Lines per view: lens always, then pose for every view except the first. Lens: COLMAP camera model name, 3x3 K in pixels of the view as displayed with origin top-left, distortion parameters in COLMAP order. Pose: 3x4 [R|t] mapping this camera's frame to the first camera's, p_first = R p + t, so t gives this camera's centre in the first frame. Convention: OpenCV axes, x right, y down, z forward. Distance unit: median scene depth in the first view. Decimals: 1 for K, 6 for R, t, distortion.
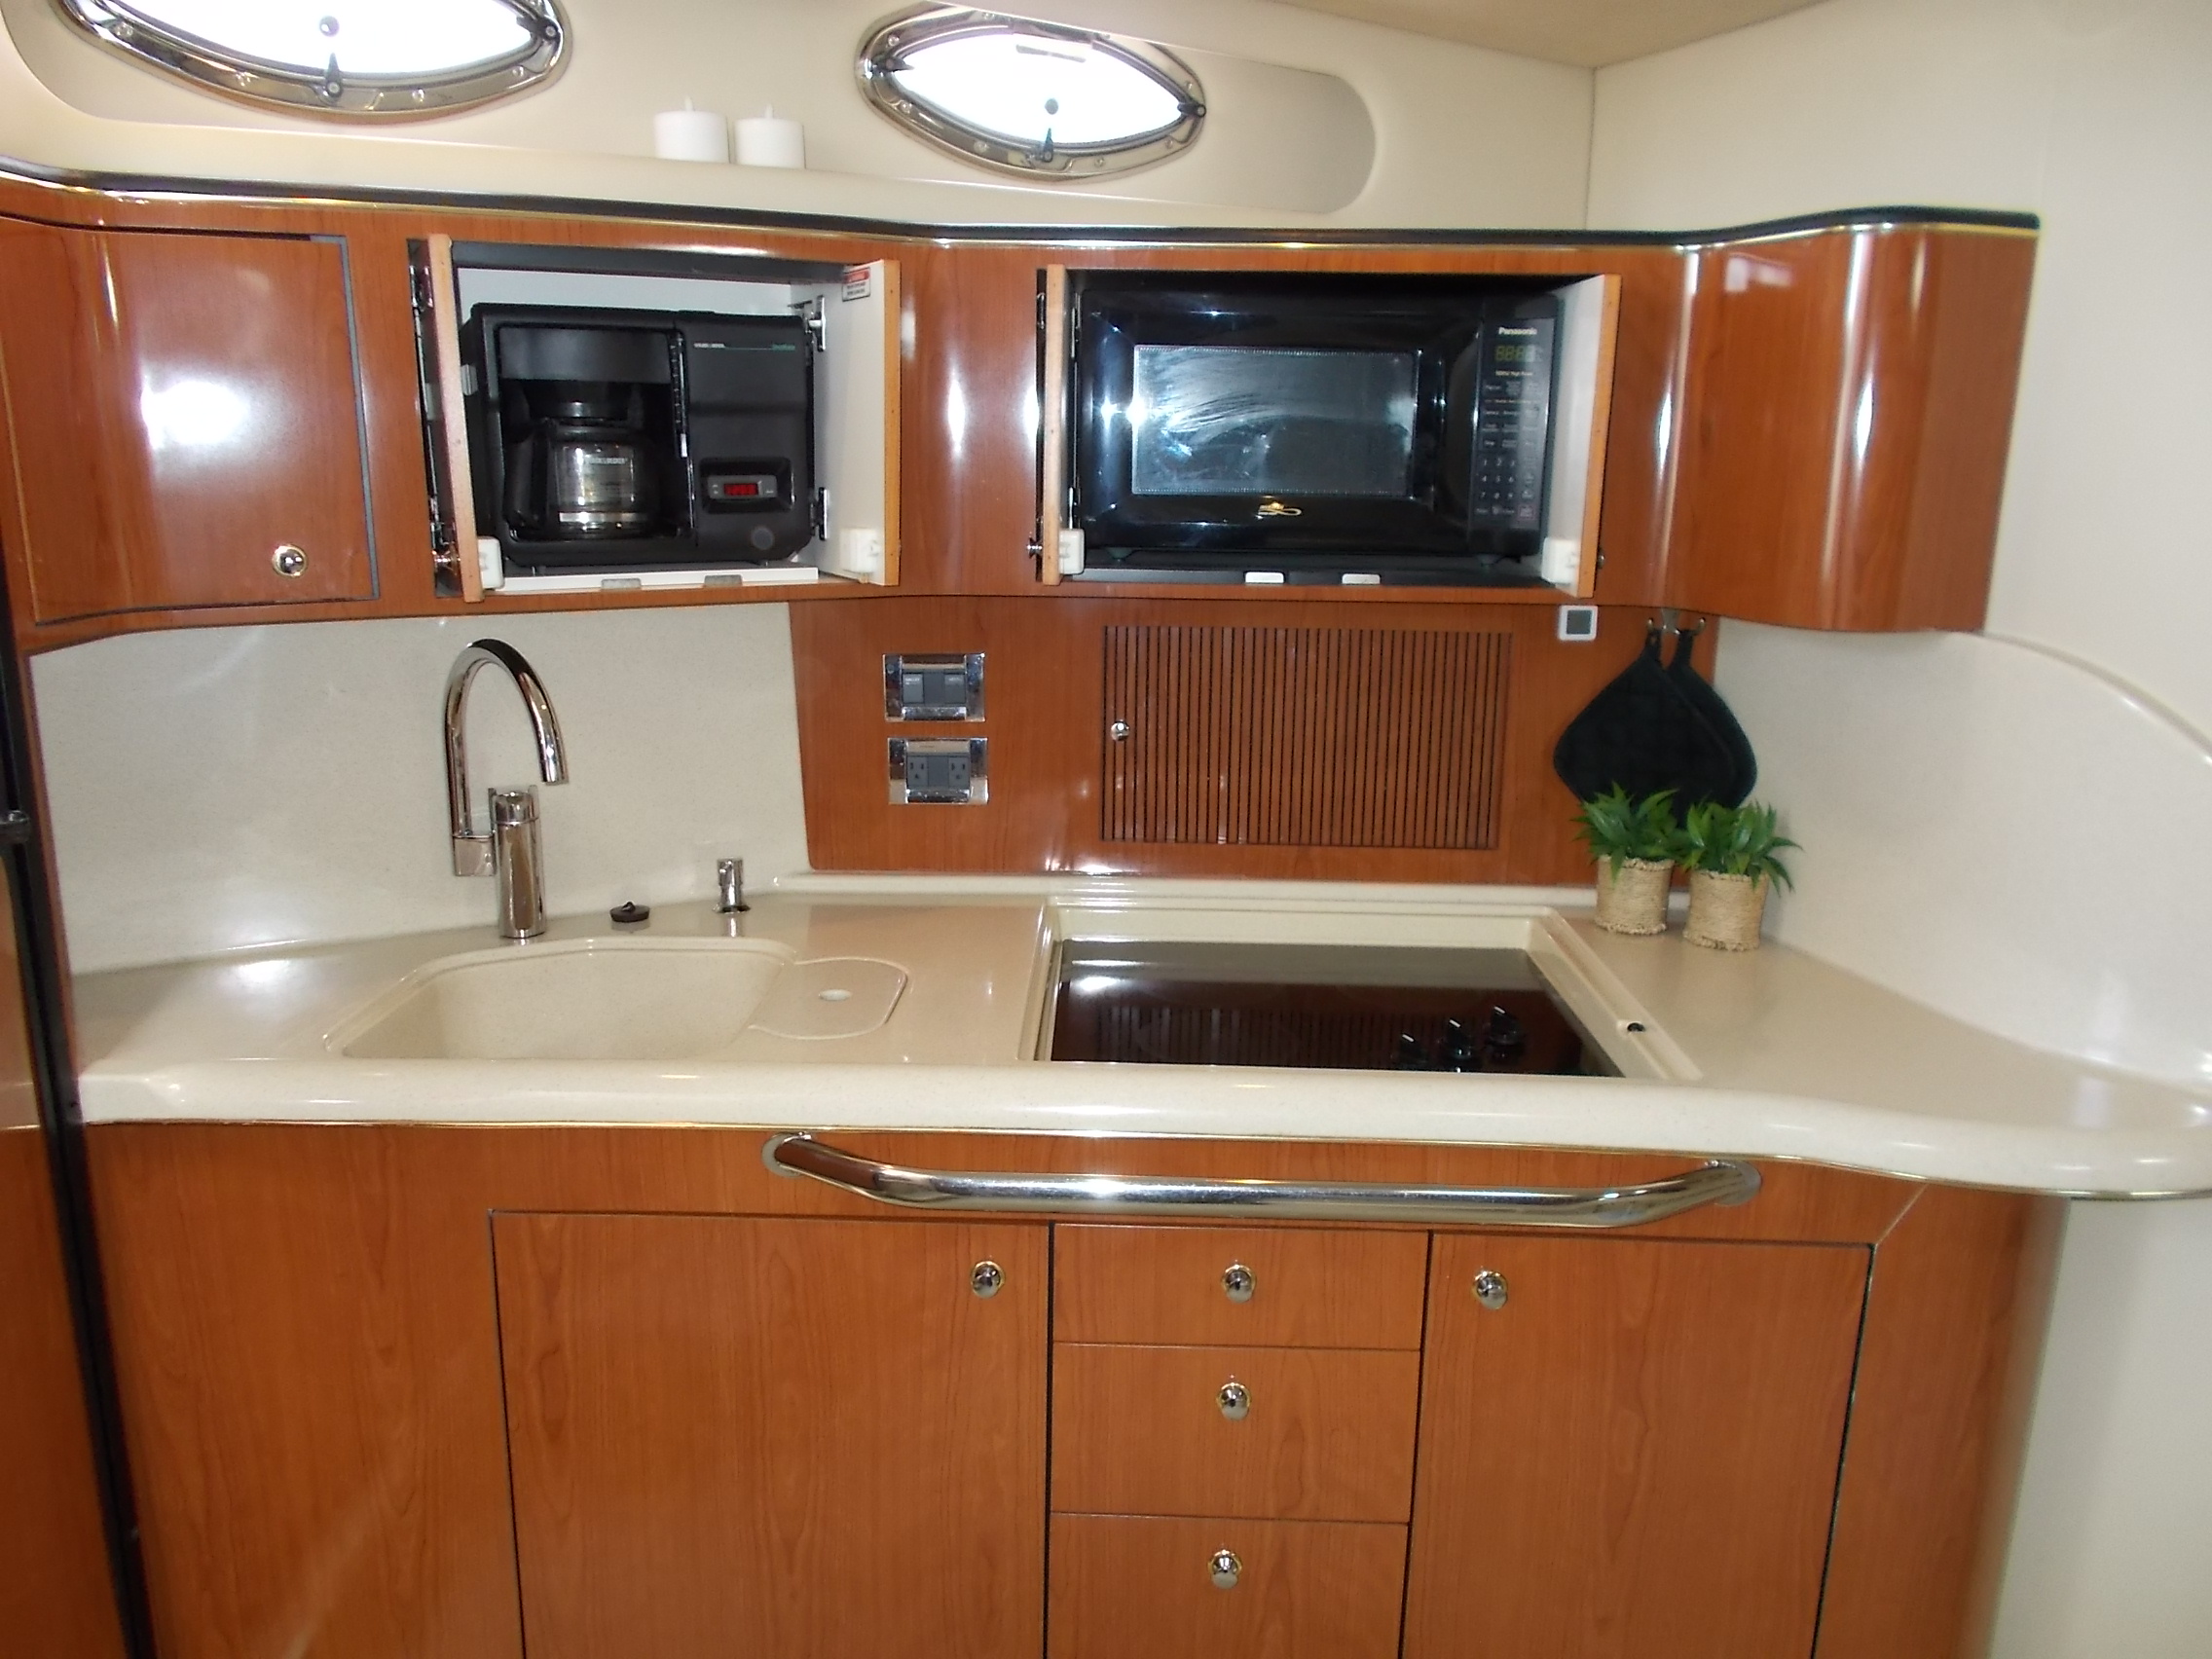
lens RADIAL K [[1673.8, 0, 1109.2], [0, 1673.8, 827.3], [0, 0, 1]] dist [-0.008877, 0.037811]
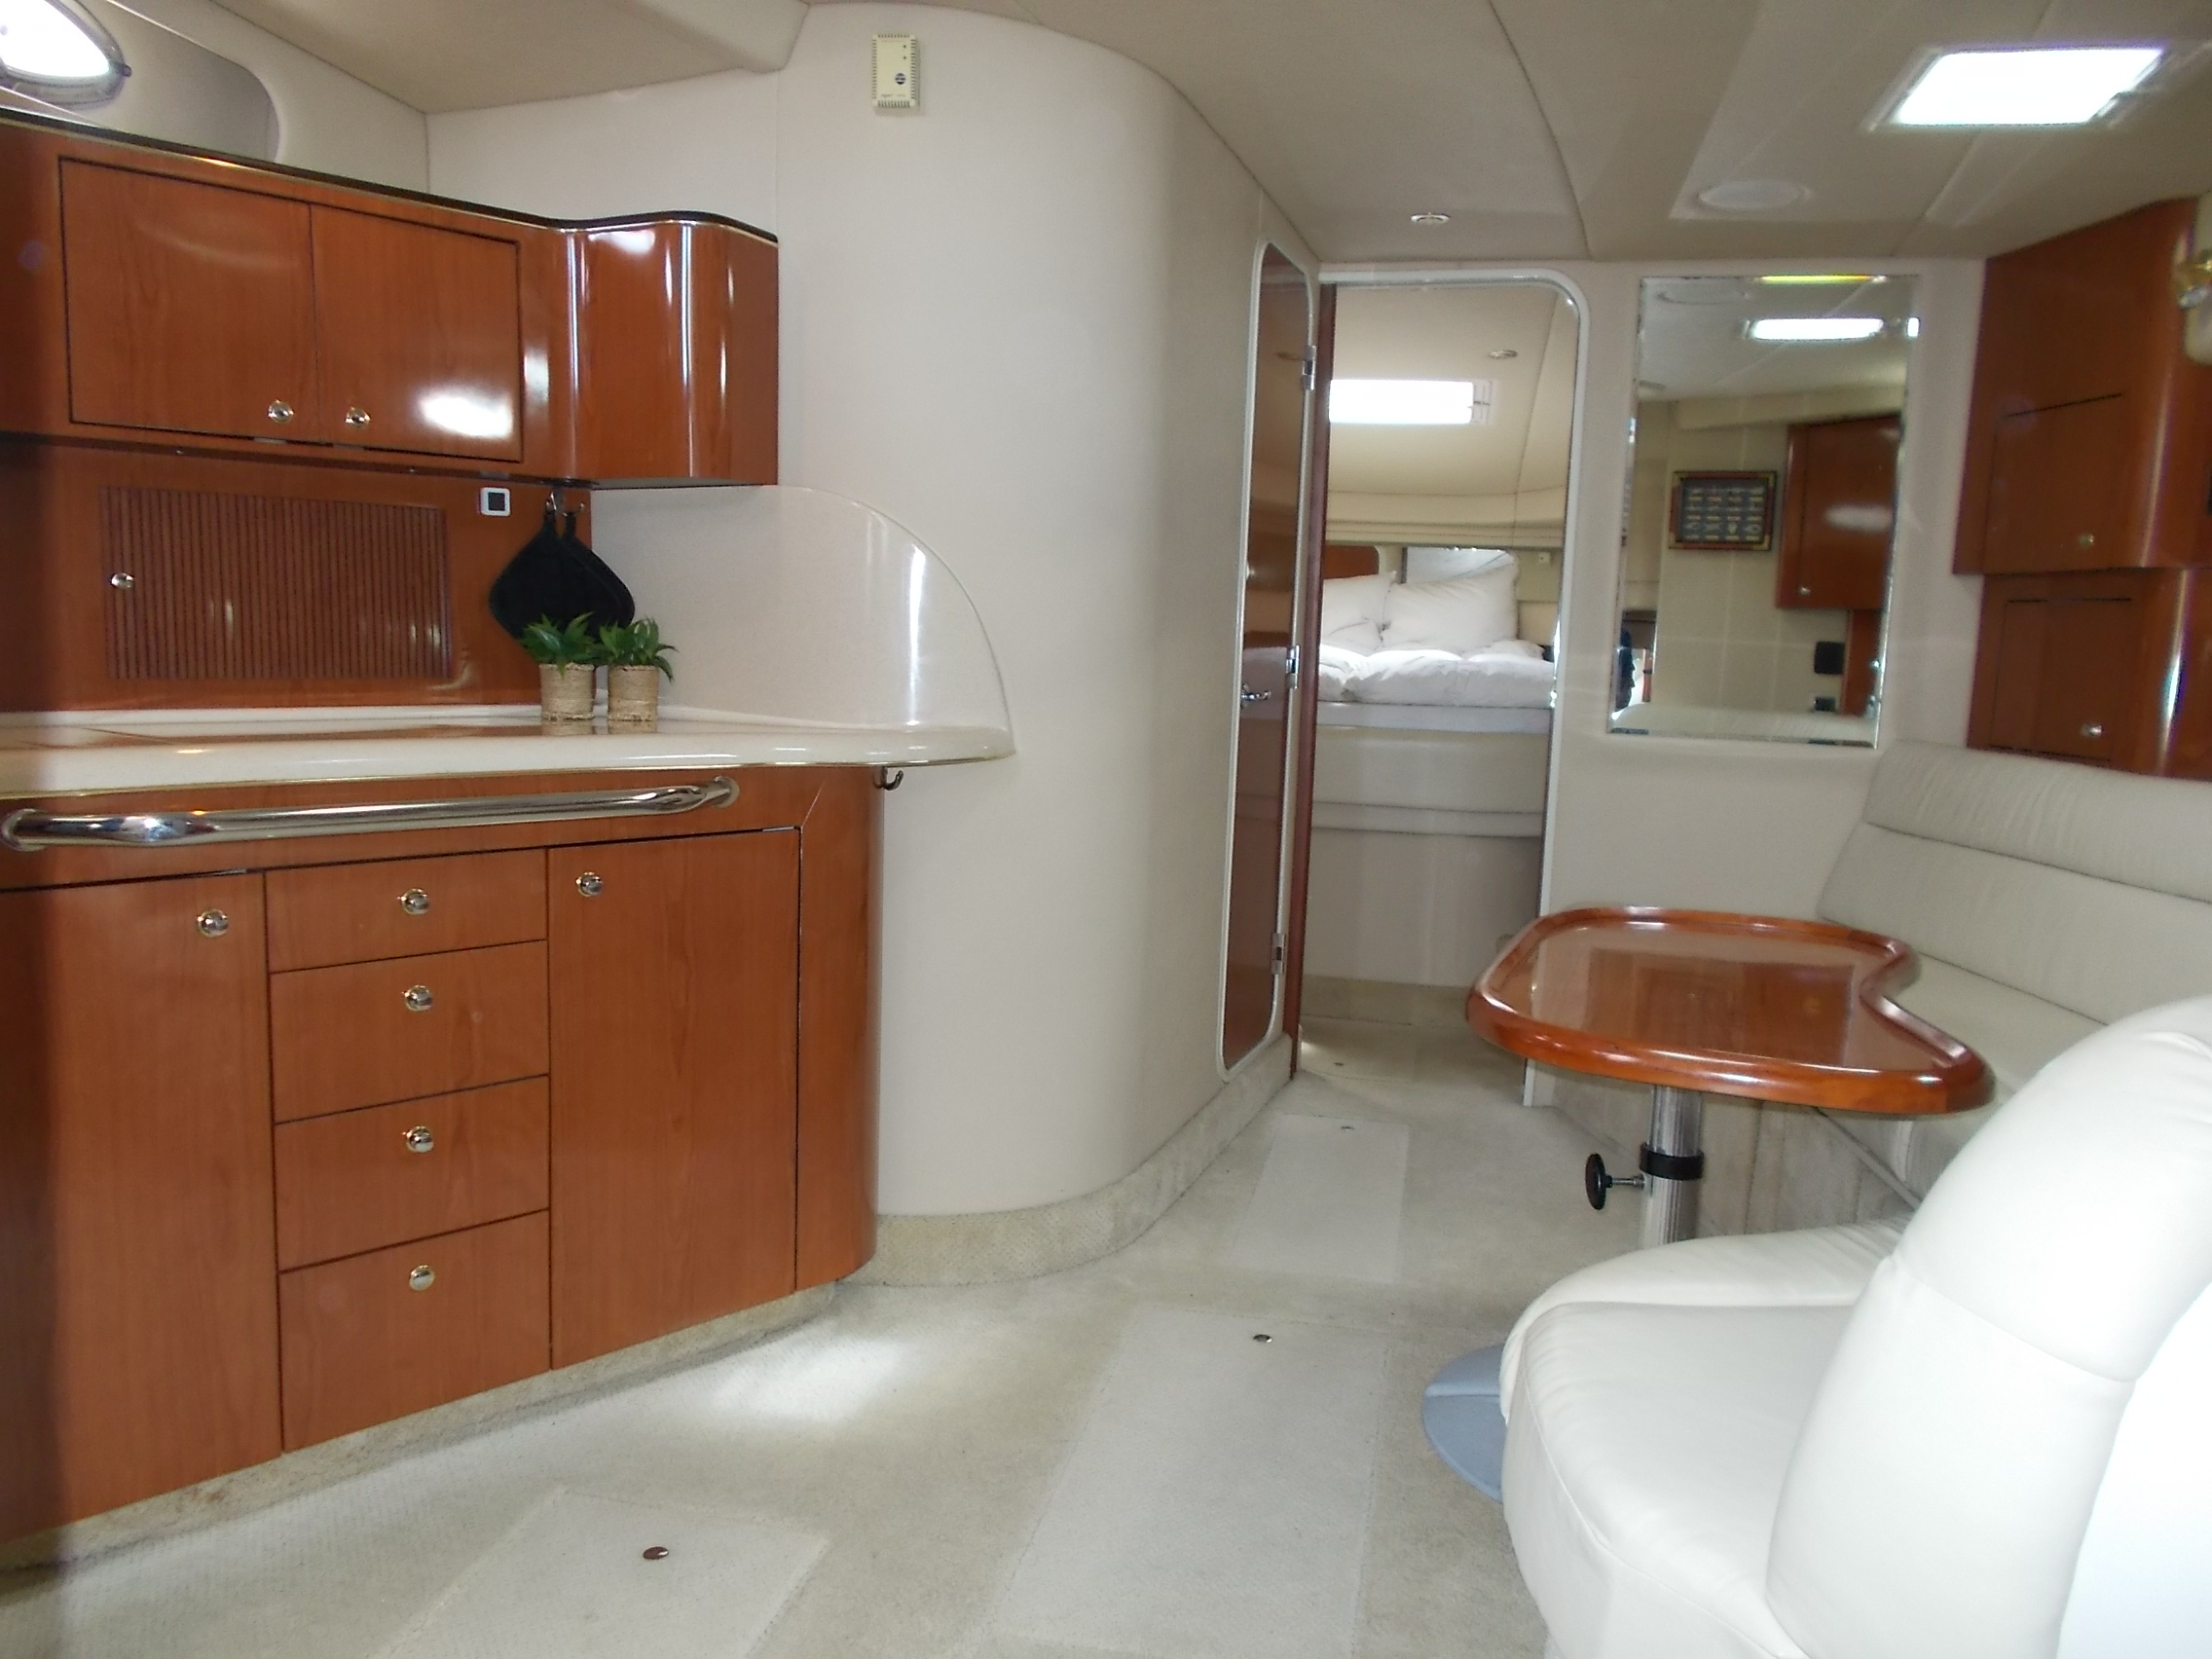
lens RADIAL K [[1689.6, 0, 1109.4], [0, 1689.6, 822.6], [0, 0, 1]] dist [-0.001575, -0.006320]
pose [[0.684096, -0.082792, 0.724678, -0.413914], [0.160905, 0.986190, -0.039225, 0.282056], [-0.711423, 0.143439, 0.687970, -0.266800]]
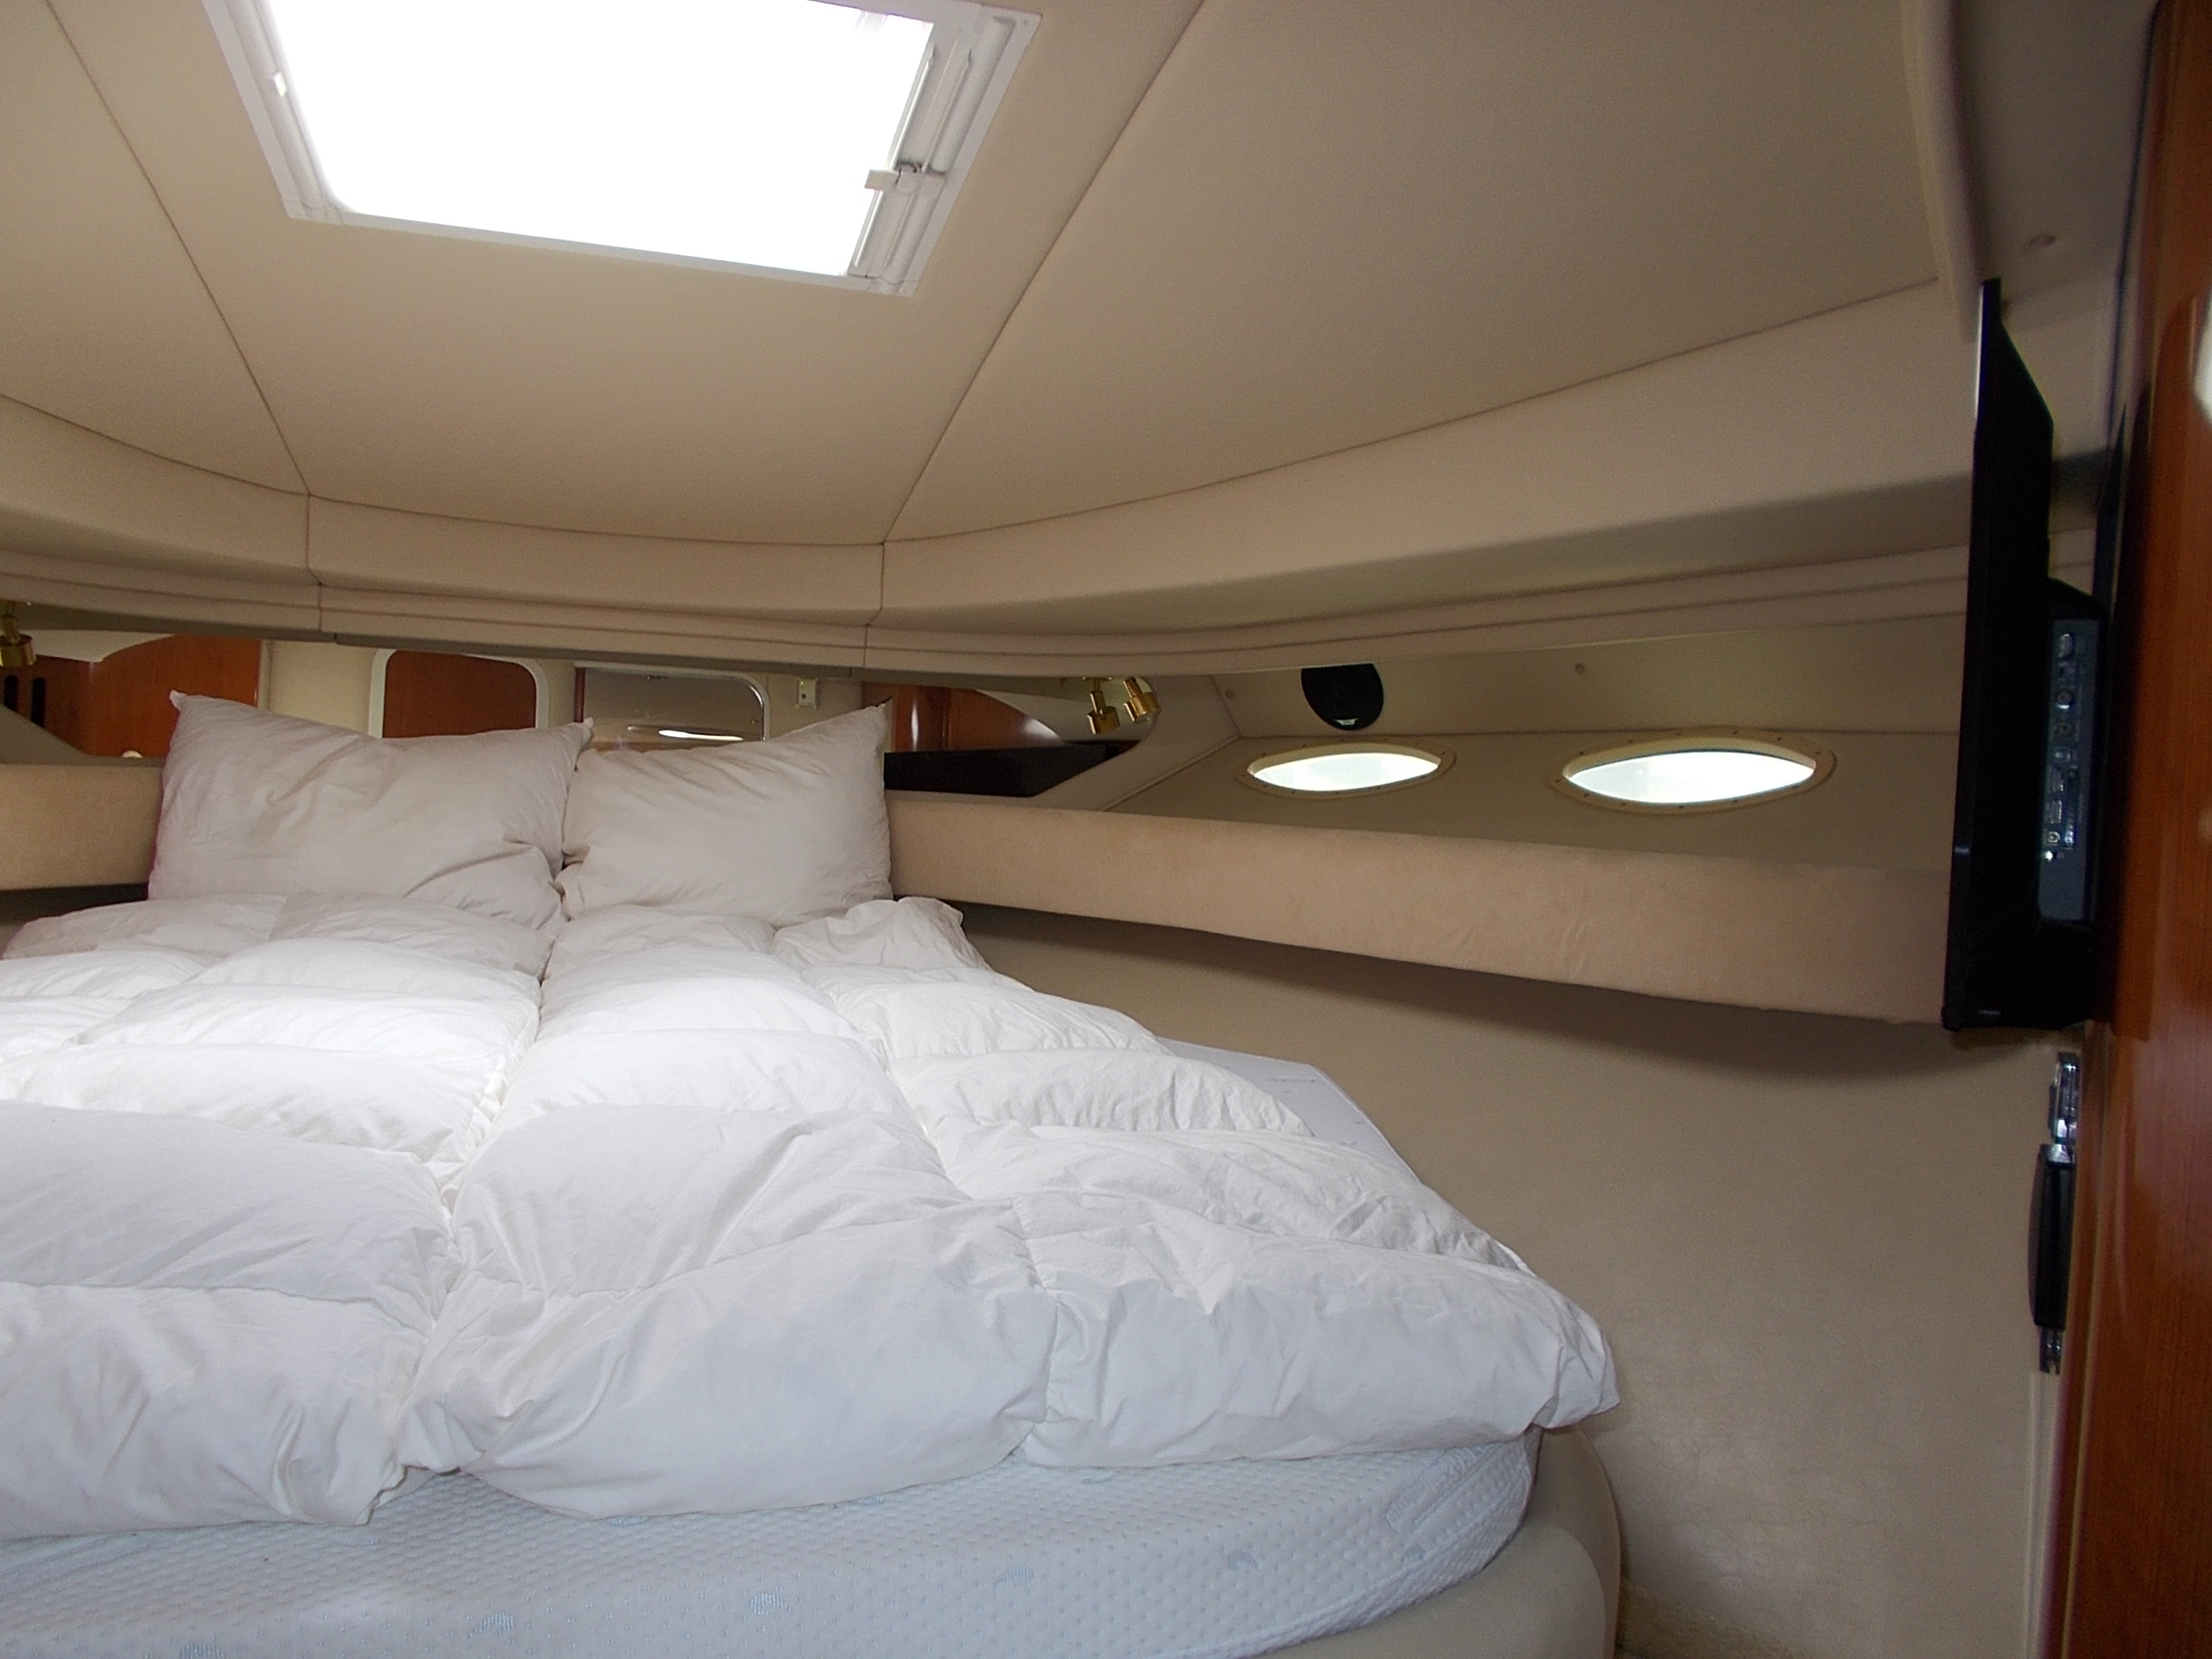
lens RADIAL K [[1700.8, 0, 1090.6], [0, 1700.8, 832.5], [0, 0, 1]] dist [0.008587, 0.004099]
pose [[0.269936, -0.027607, 0.962482, 1.371052], [0.202073, 0.978953, -0.028594, -0.066800], [-0.941436, 0.202210, 0.269833, 0.926735]]
